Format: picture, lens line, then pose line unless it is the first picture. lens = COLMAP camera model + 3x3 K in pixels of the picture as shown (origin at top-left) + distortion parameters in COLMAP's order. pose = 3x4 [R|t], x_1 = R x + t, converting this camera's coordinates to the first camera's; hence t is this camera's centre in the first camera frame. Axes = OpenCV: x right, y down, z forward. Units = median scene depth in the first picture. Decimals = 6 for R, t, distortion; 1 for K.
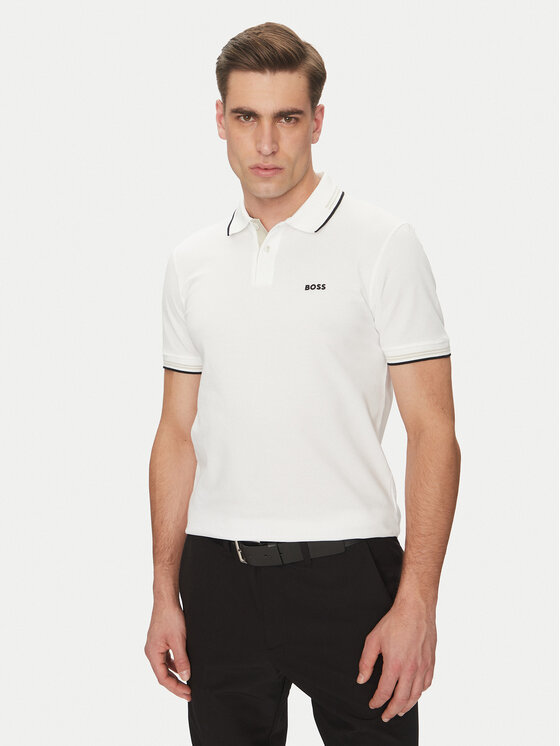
lens RADIAL K [[956.7, 0, 280.3], [0, 956.7, 372.9], [0, 0, 1]] dist [-0.103302, 0.000000]
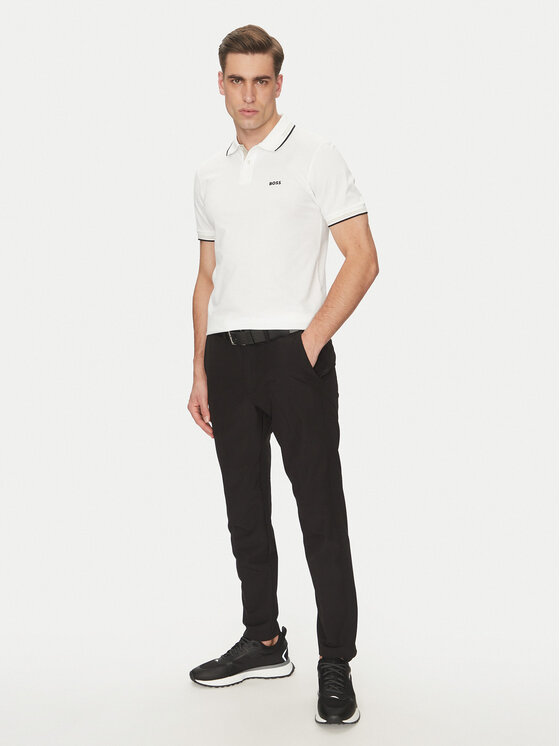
lens RADIAL K [[956.7, 0, 280.5], [0, 956.7, 373.1], [0, 0, 1]] dist [-0.103302, 0.000000]
pose [[0.999875, 0.004658, 0.015107, 0.018678], [-0.007330, 0.983273, 0.181992, -0.065656], [-0.014007, -0.182080, 0.983184, -0.745953]]
